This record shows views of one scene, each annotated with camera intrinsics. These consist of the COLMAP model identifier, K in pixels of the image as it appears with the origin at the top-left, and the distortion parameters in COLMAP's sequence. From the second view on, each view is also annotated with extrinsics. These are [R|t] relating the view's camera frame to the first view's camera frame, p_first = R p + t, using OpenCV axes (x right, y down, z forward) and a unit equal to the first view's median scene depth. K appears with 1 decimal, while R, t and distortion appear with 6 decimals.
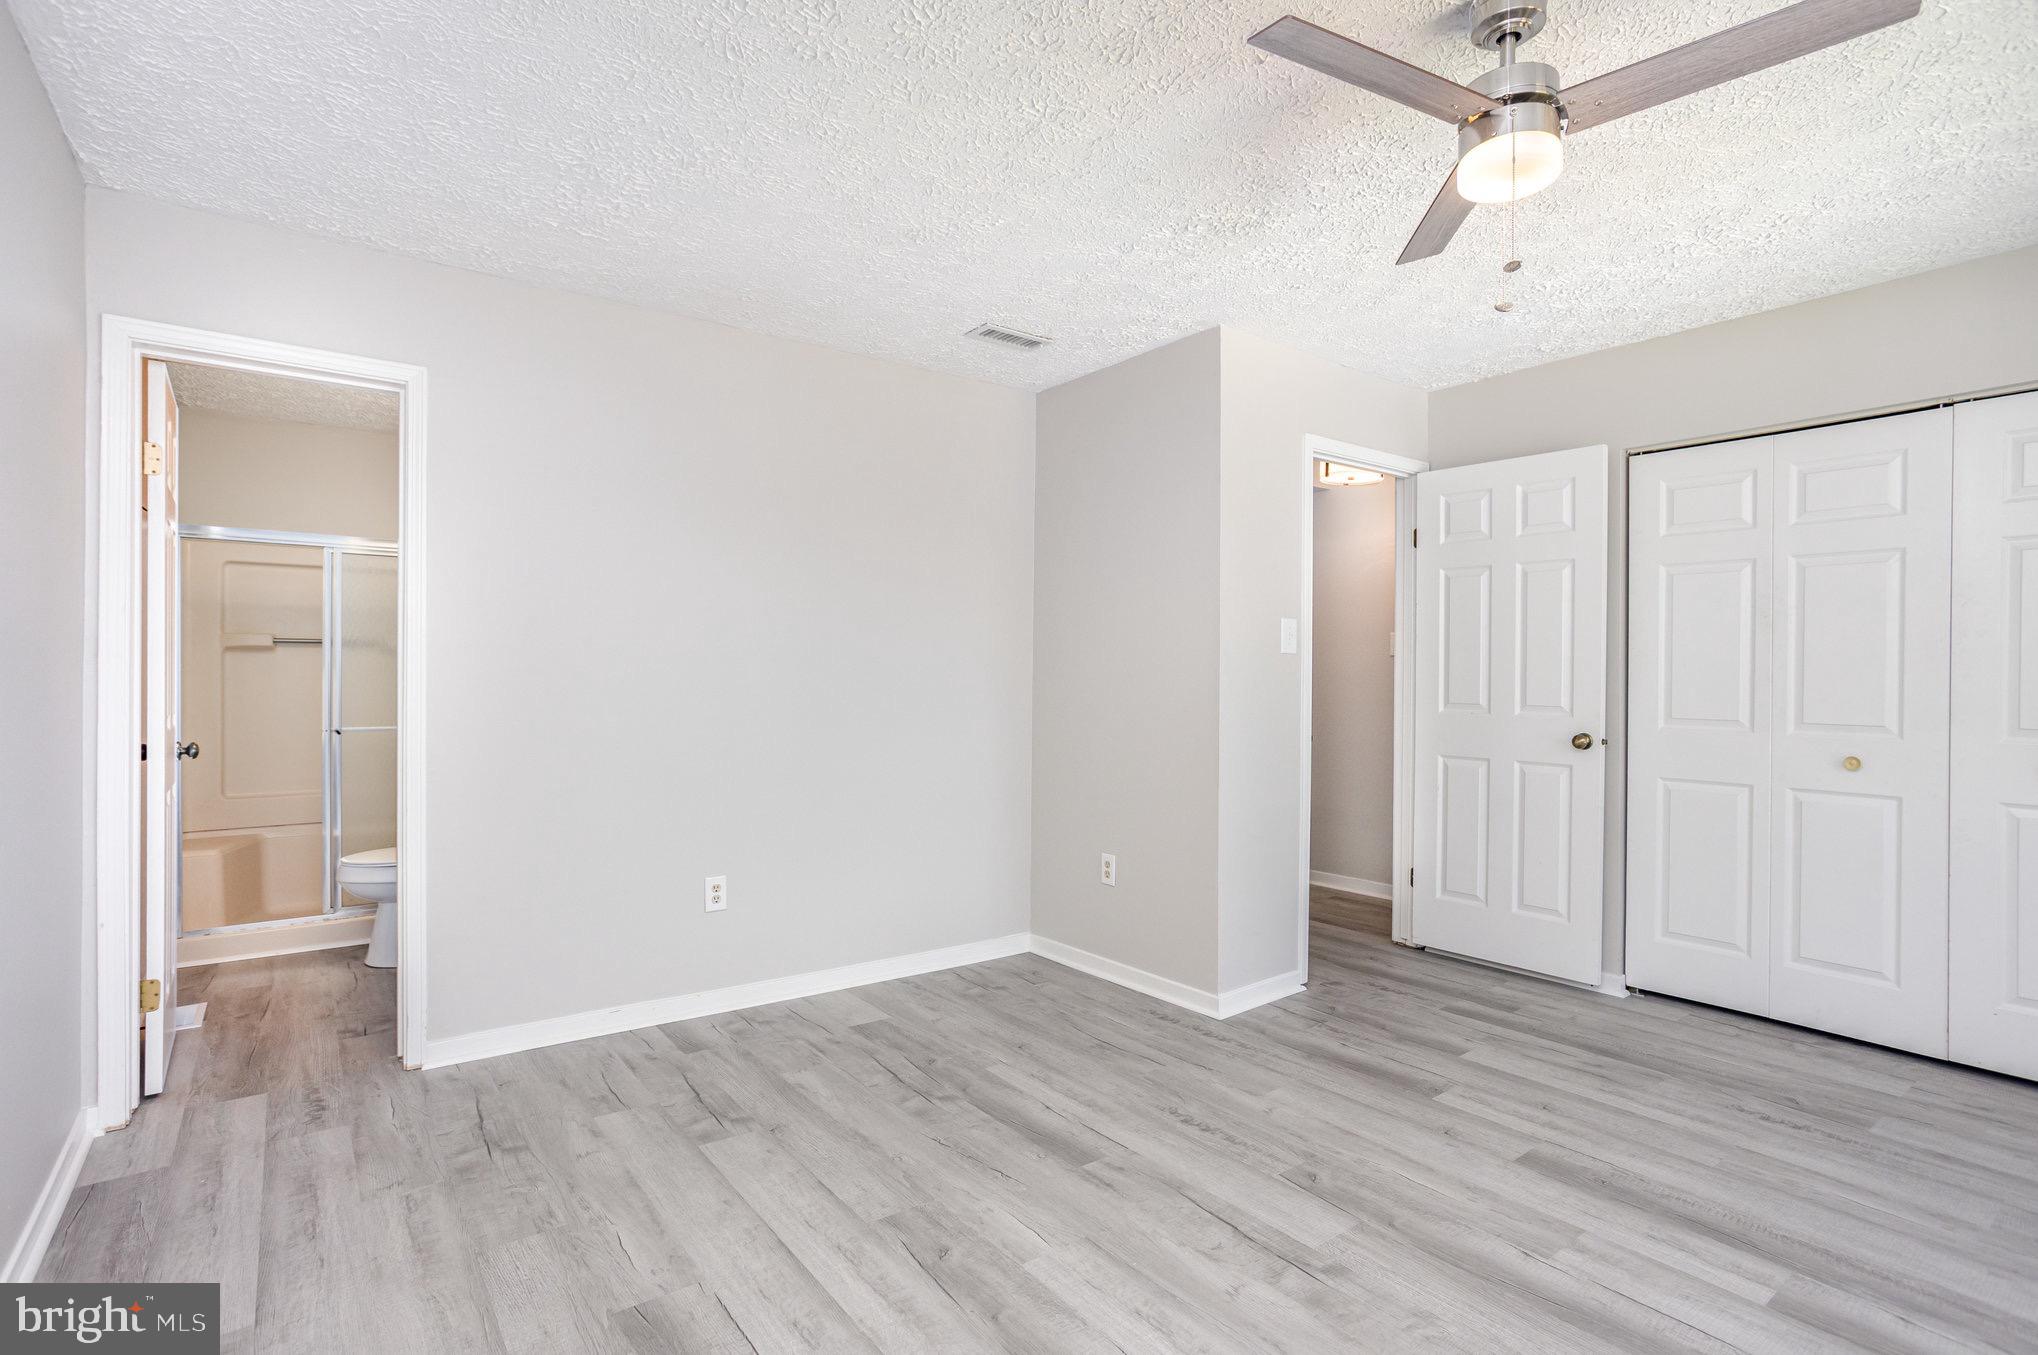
lens RADIAL K [[987.5, 0, 1019.0], [0, 987.5, 677.5], [0, 0, 1]] dist [-0.058200, 0.038979]
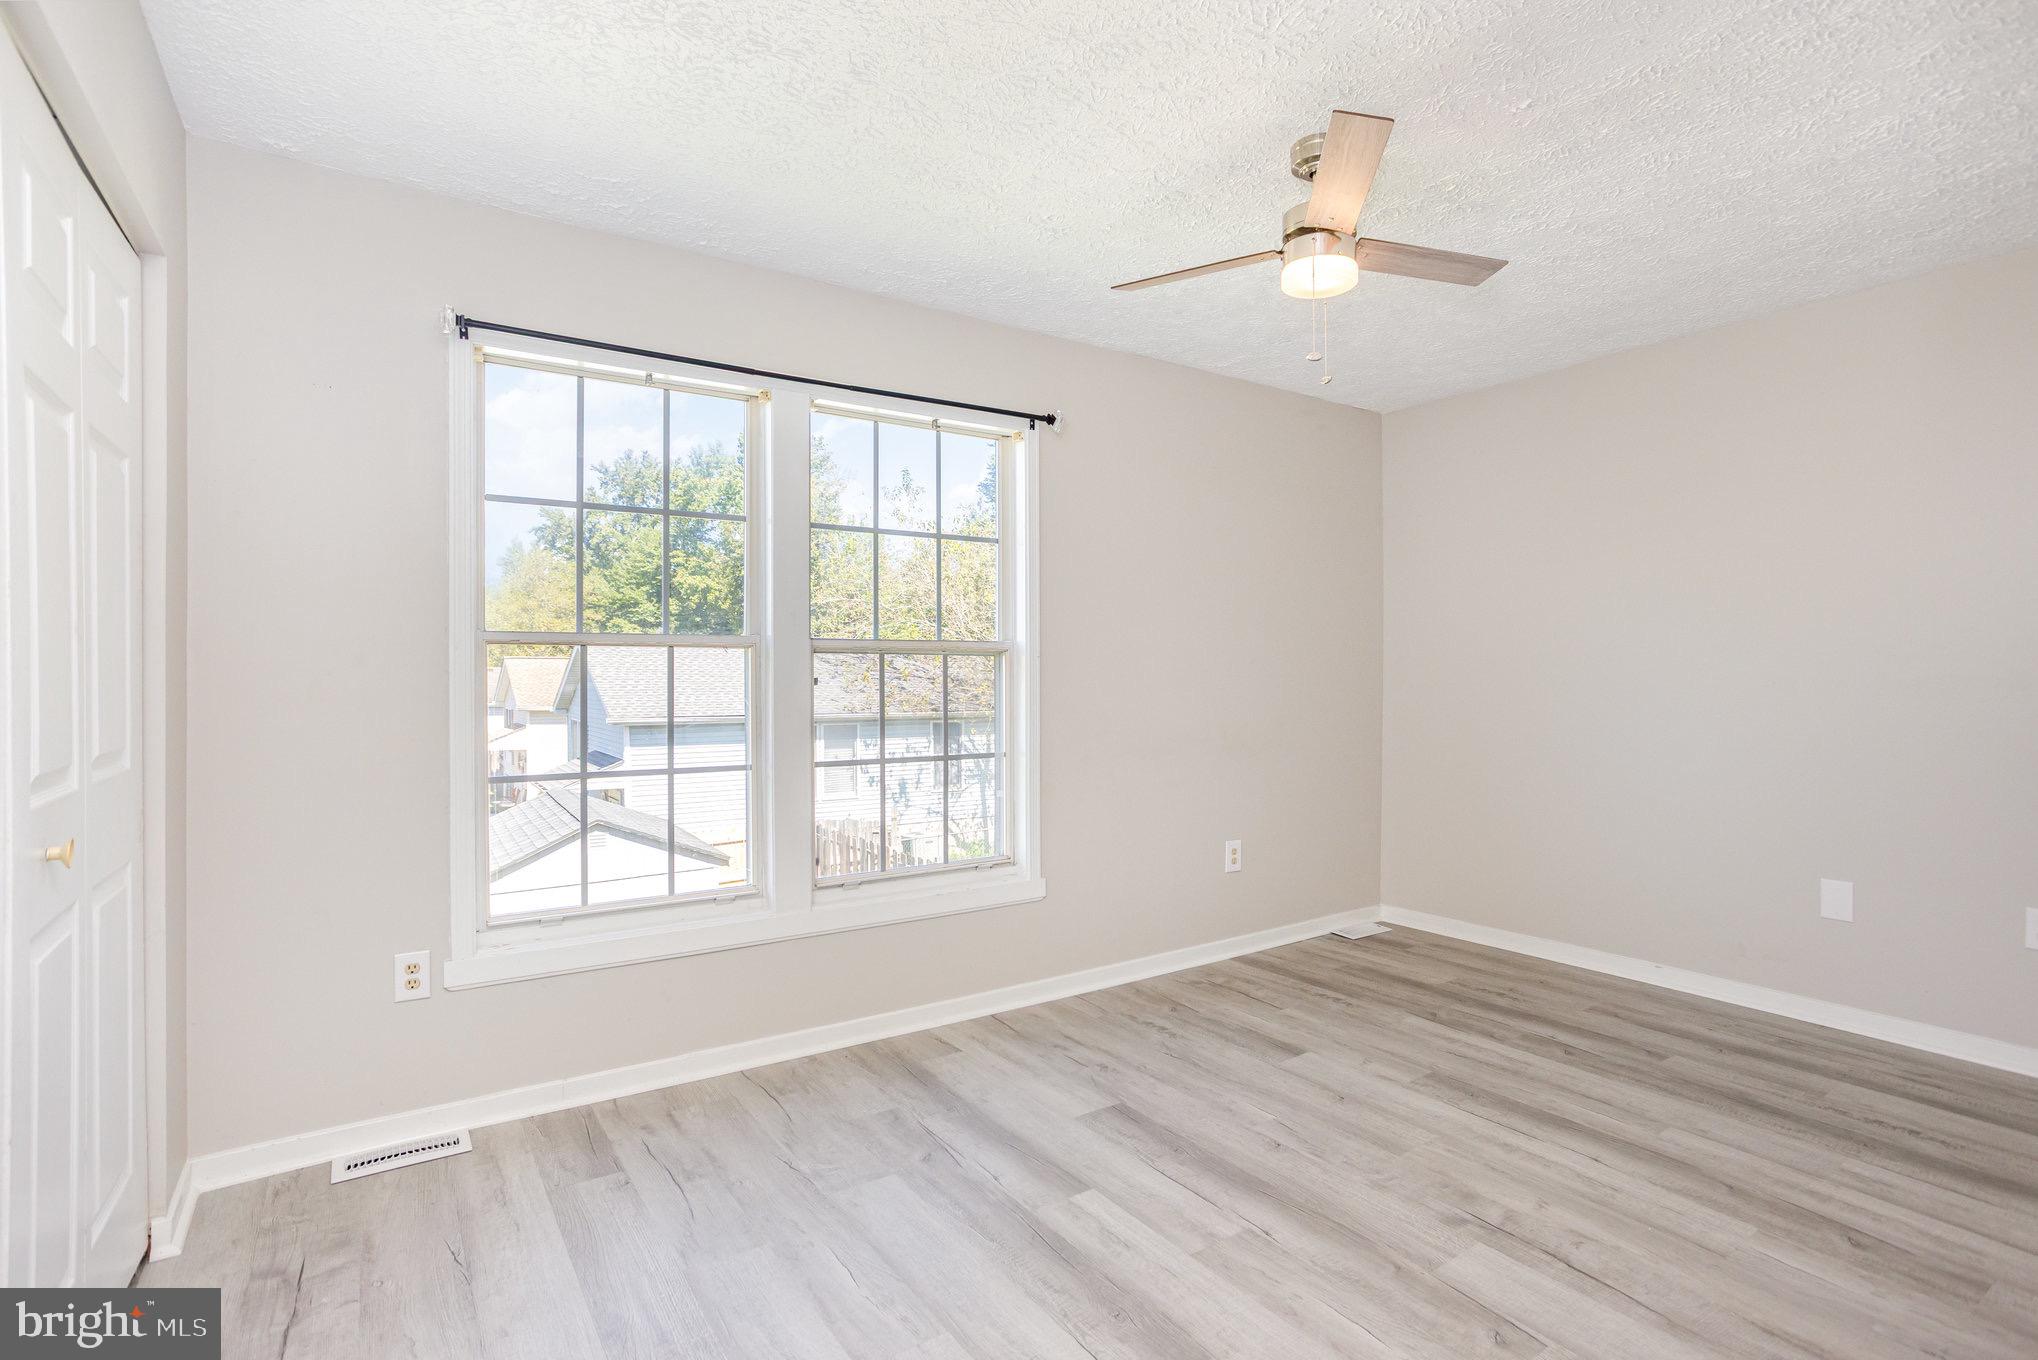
lens RADIAL K [[987.5, 0, 1019.0], [0, 987.5, 680.0], [0, 0, 1]] dist [-0.058200, 0.038979]
pose [[-0.998616, -0.002675, 0.052519, 0.737996], [-0.002300, 0.999972, 0.007189, 0.001634], [-0.052536, 0.007058, -0.998594, 2.047423]]
